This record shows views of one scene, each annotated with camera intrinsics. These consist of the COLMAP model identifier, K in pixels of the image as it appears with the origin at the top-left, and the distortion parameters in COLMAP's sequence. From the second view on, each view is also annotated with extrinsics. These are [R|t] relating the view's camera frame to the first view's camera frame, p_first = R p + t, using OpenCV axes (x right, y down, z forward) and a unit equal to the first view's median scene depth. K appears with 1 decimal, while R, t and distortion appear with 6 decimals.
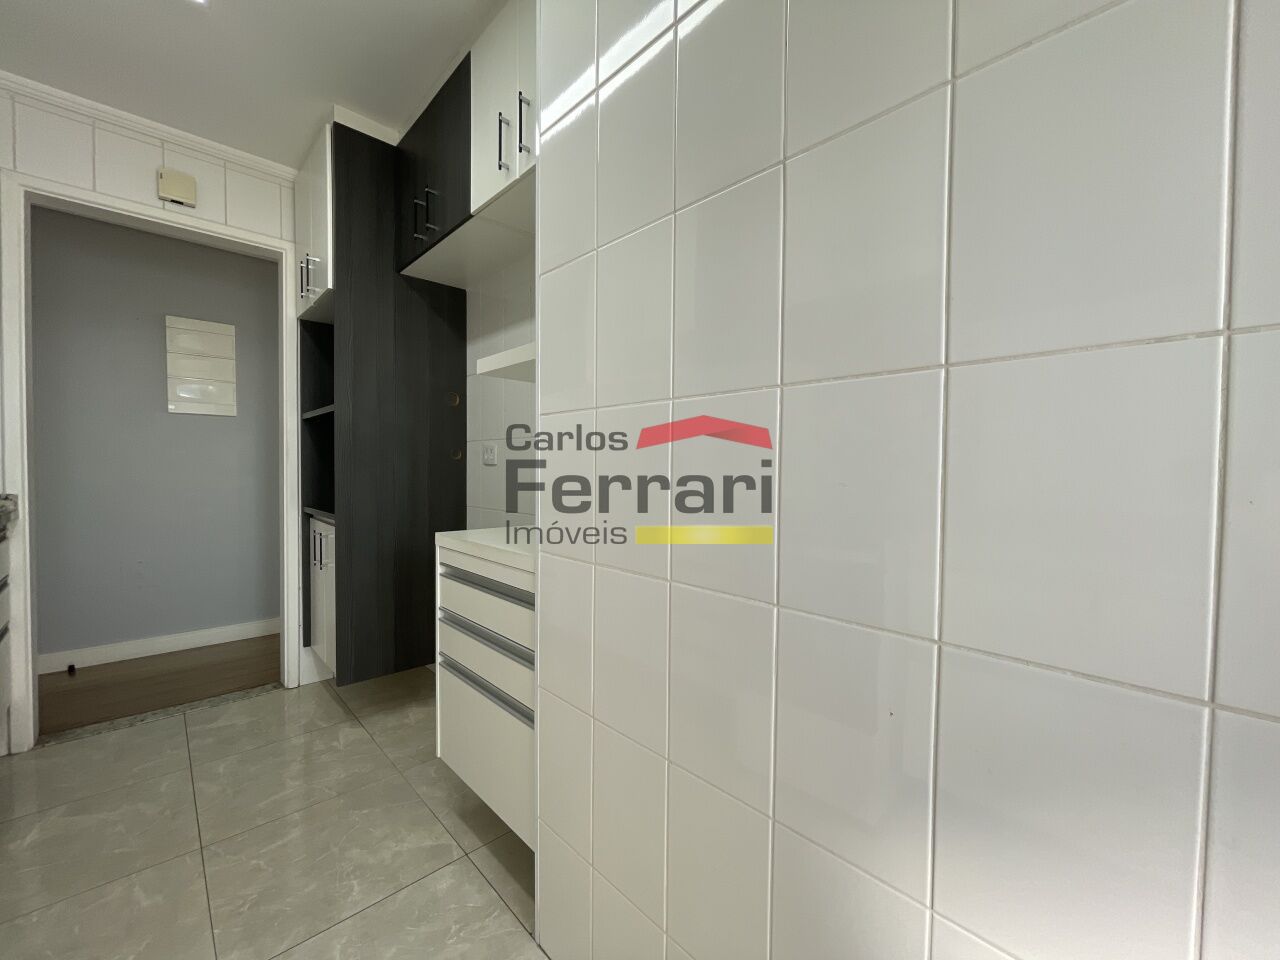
lens RADIAL K [[518.6, 0, 644.5], [0, 518.6, 481.4], [0, 0, 1]] dist [-0.002783, 0.000423]
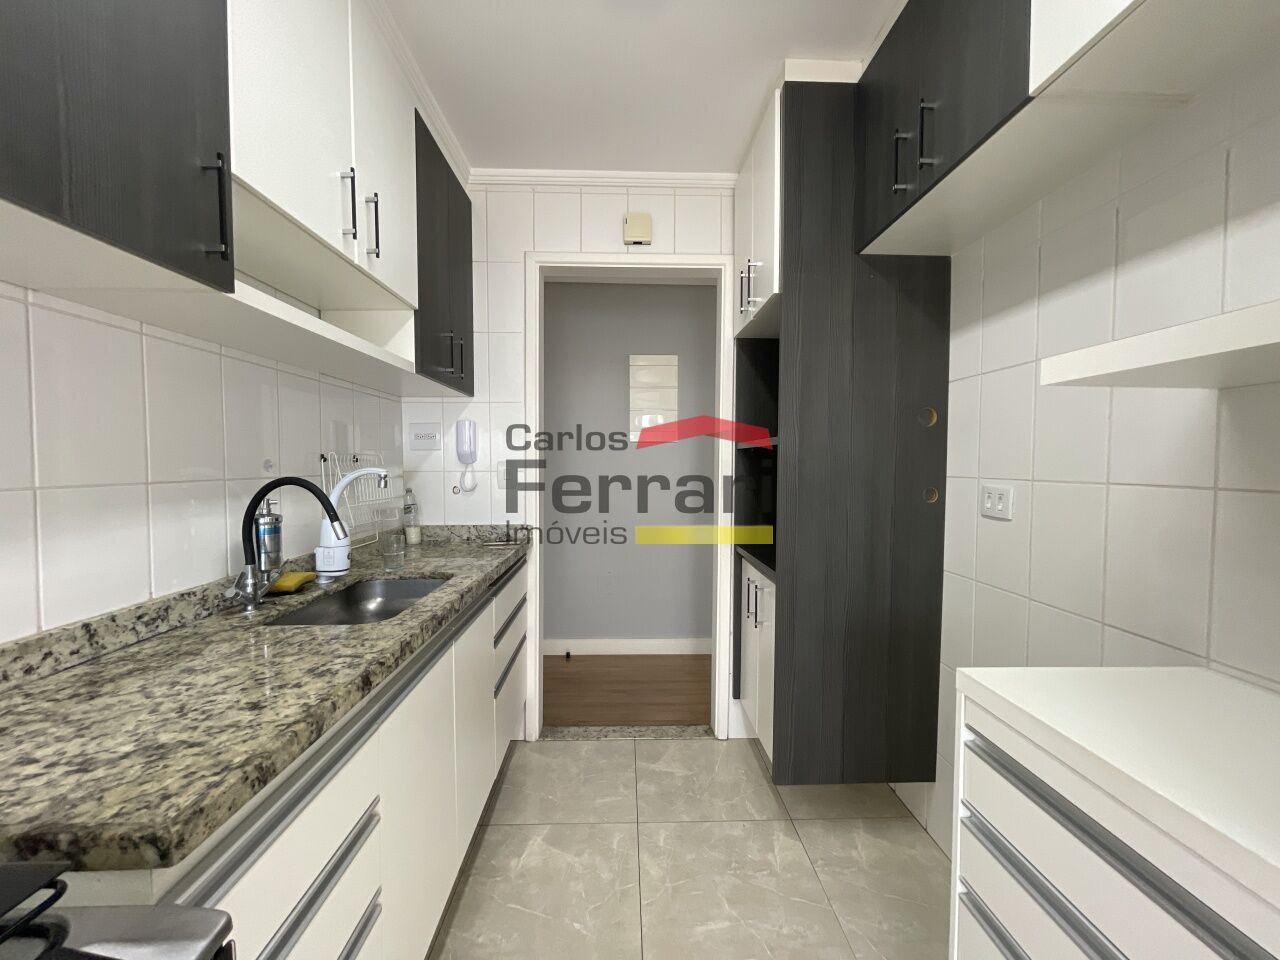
lens RADIAL K [[518.6, 0, 639.2], [0, 518.6, 481.9], [0, 0, 1]] dist [-0.002783, 0.000423]
pose [[0.743660, 0.021045, -0.668227, -0.201488], [-0.016755, 0.999777, 0.012840, -0.078746], [0.668348, 0.001647, 0.743847, 0.235822]]
